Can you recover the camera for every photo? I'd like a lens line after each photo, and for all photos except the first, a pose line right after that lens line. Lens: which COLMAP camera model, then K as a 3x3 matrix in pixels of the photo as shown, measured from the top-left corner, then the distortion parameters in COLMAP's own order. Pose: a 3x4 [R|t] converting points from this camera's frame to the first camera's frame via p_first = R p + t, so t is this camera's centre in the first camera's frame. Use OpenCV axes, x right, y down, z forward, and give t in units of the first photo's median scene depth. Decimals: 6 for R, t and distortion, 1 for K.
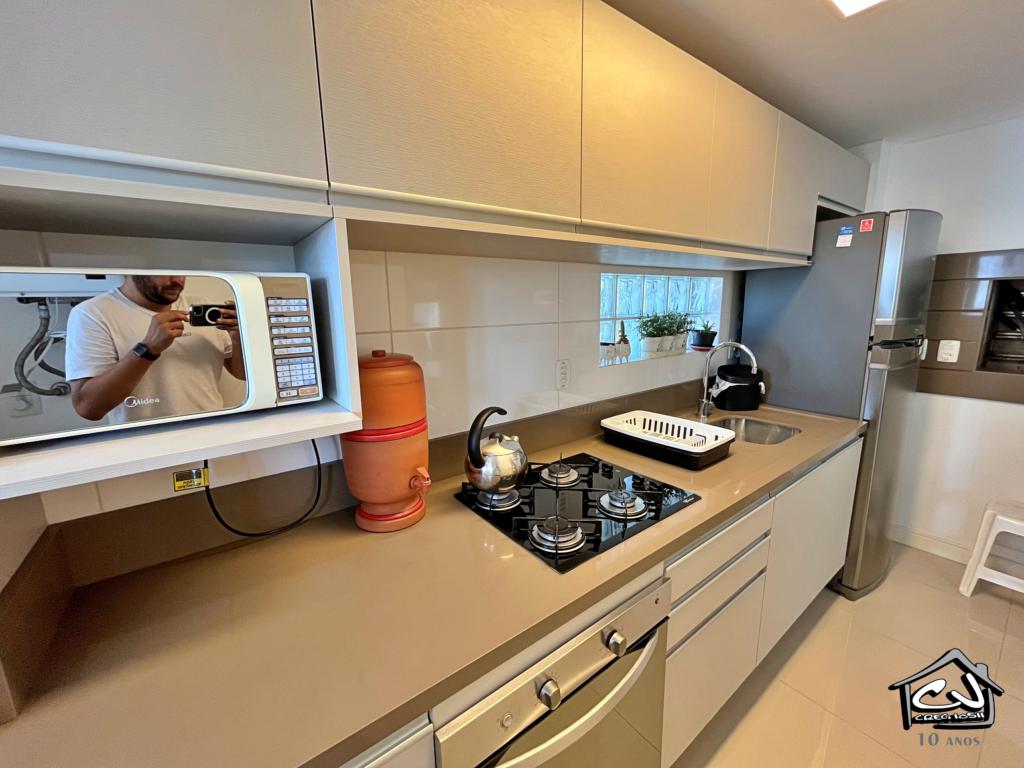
lens RADIAL K [[412.9, 0, 508.8], [0, 412.9, 382.5], [0, 0, 1]] dist [-0.002923, -0.000052]
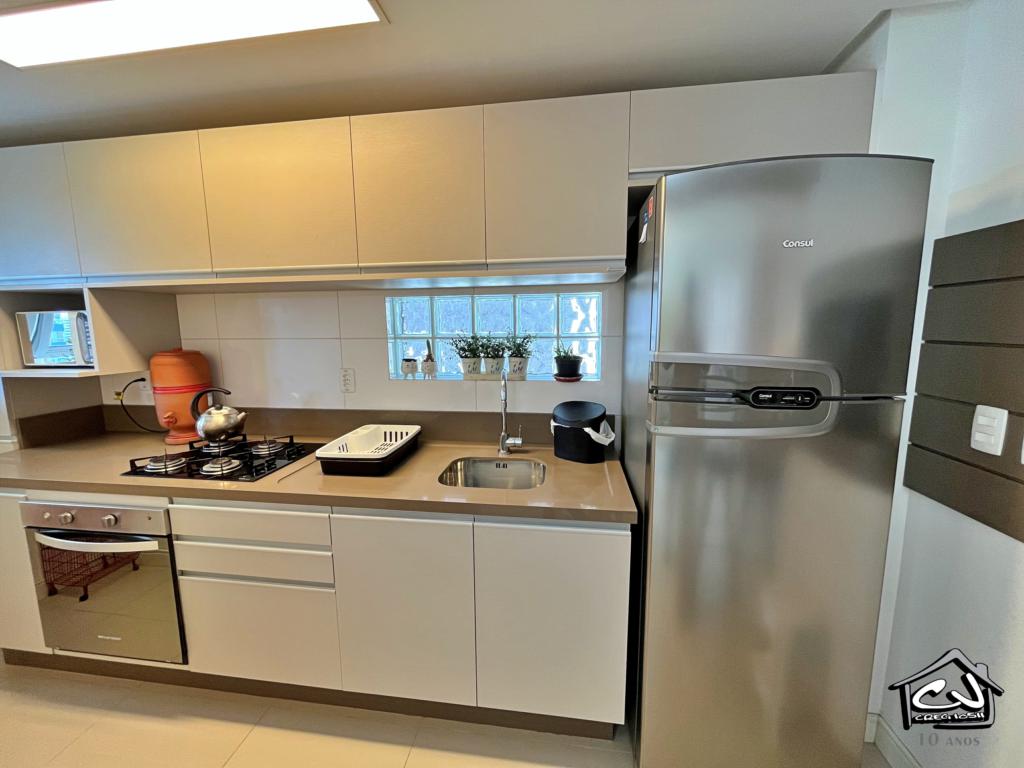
lens RADIAL K [[412.9, 0, 510.0], [0, 412.9, 383.9], [0, 0, 1]] dist [-0.002923, -0.000052]
pose [[0.715195, 0.112063, -0.689883, 1.171341], [-0.134847, 0.990641, 0.021123, -0.090533], [0.685794, 0.077922, 0.723612, 0.393267]]
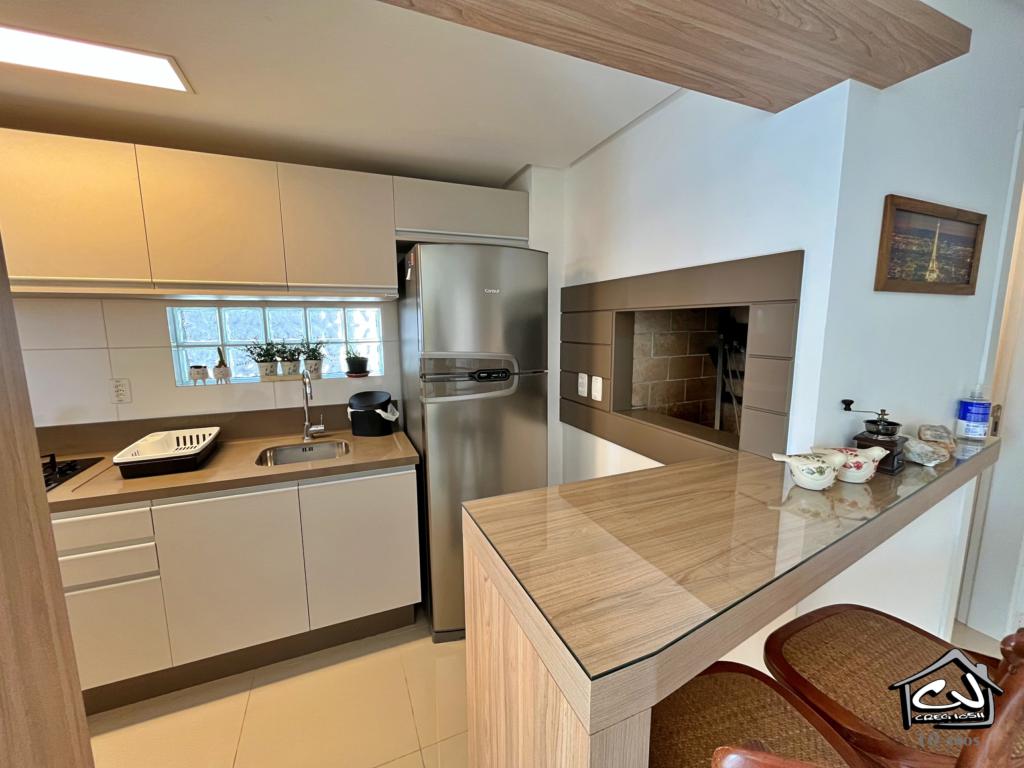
lens RADIAL K [[412.9, 0, 512.3], [0, 412.9, 385.7], [0, 0, 1]] dist [-0.002923, -0.000052]
pose [[0.974491, 0.046429, -0.219573, 1.324724], [-0.054268, 0.998082, -0.029802, -0.056181], [0.217768, 0.040958, 0.975141, 0.076834]]
